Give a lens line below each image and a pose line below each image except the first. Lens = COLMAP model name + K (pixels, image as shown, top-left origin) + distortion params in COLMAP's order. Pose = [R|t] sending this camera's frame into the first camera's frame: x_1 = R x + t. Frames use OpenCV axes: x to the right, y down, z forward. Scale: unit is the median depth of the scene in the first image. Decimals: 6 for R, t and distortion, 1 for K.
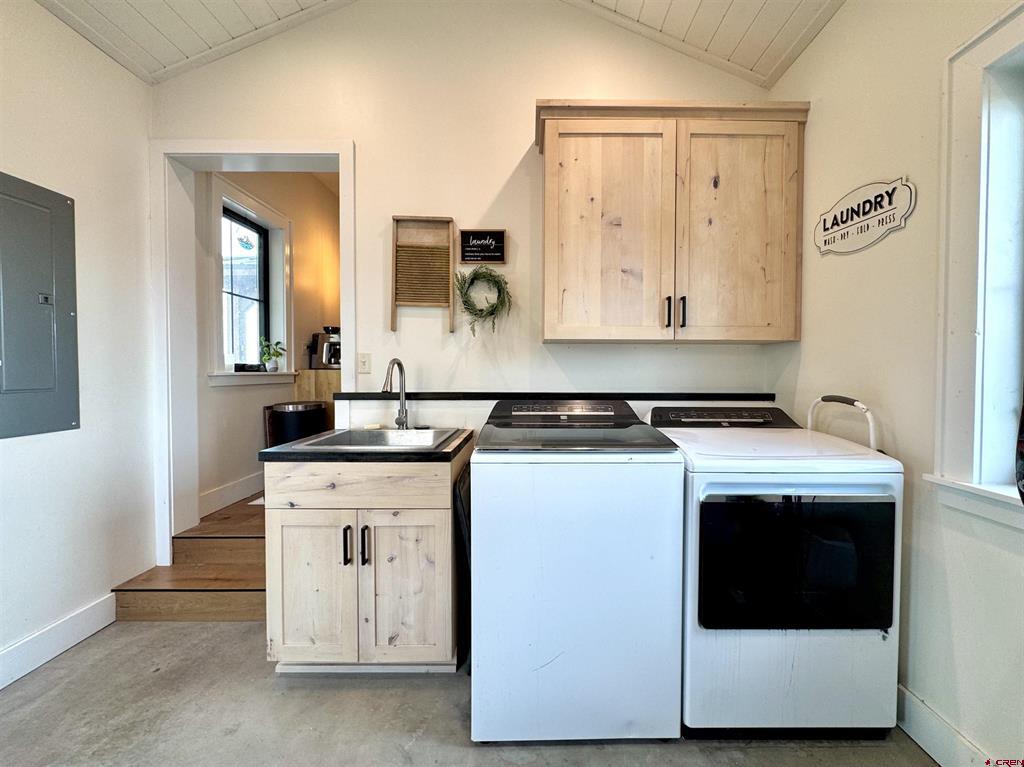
lens RADIAL K [[432.2, 0, 531.2], [0, 432.2, 380.5], [0, 0, 1]] dist [-0.001187, -0.000259]
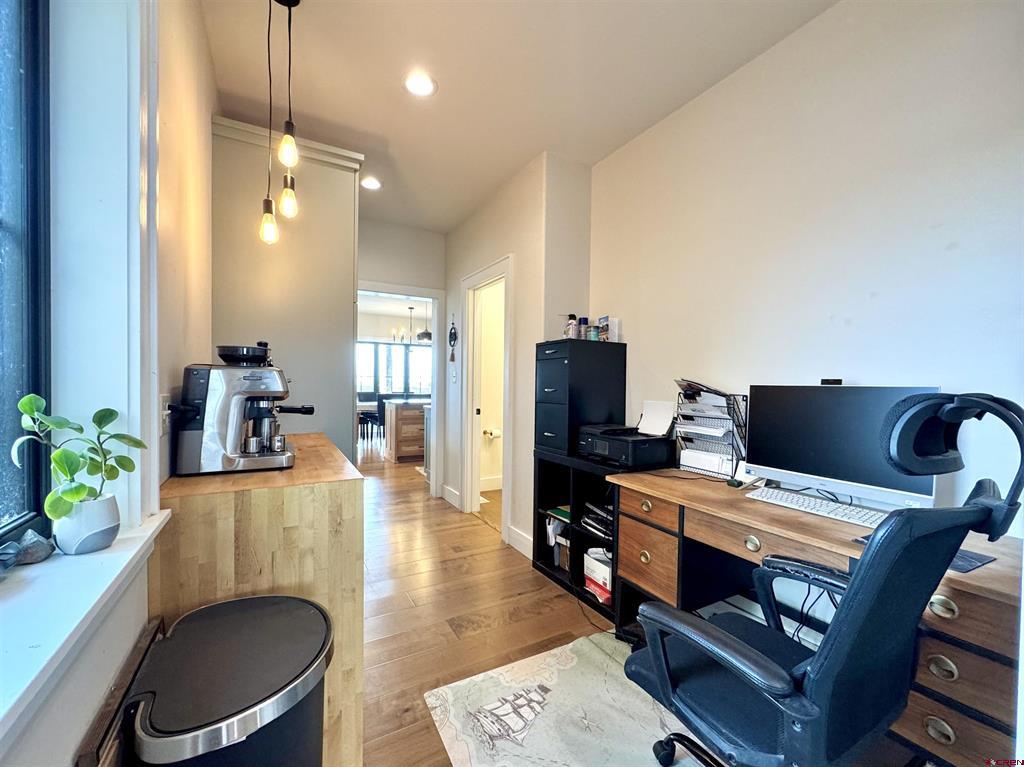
lens RADIAL K [[408.1, 0, 513.7], [0, 408.1, 380.7], [0, 0, 1]] dist [-0.001540, -0.000094]
pose [[0.863969, -0.001412, 0.503542, -0.921375], [0.012930, 0.999729, -0.019381, -0.182520], [-0.503378, 0.023256, 0.863753, 1.250729]]
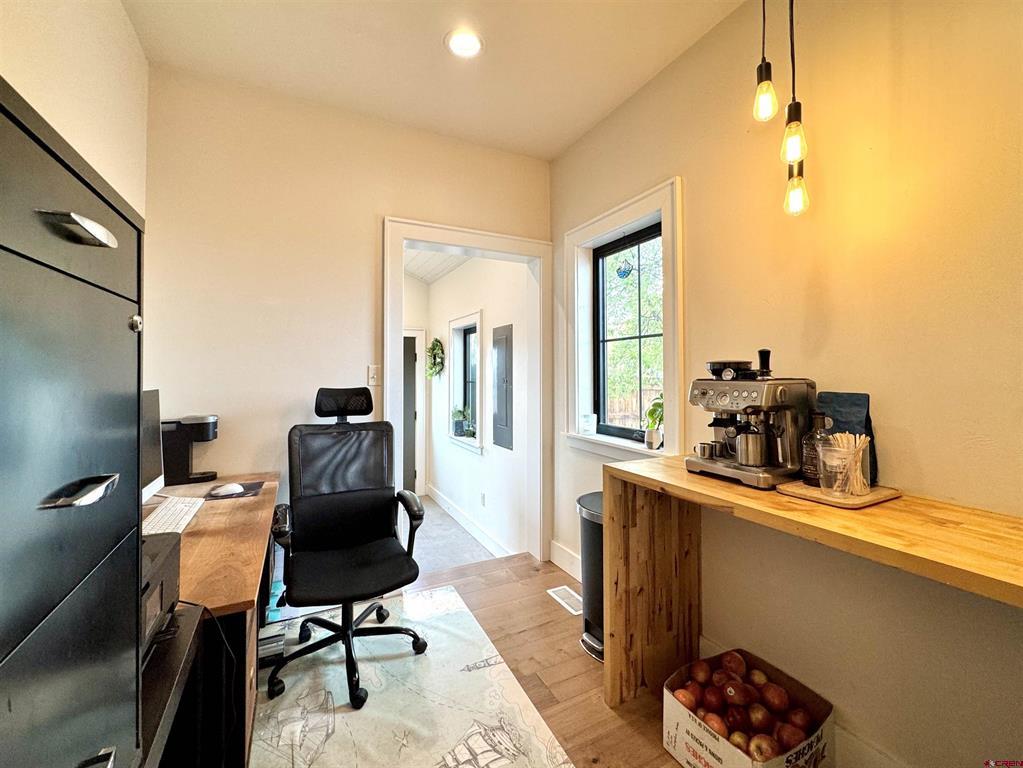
lens RADIAL K [[407.7, 0, 513.2], [0, 407.7, 381.2], [0, 0, 1]] dist [-0.001540, -0.000094]
pose [[-0.893263, 0.004951, -0.449507, -0.288150], [-0.012935, 0.999242, 0.036711, -0.241868], [0.449348, 0.038606, -0.892522, 2.541098]]
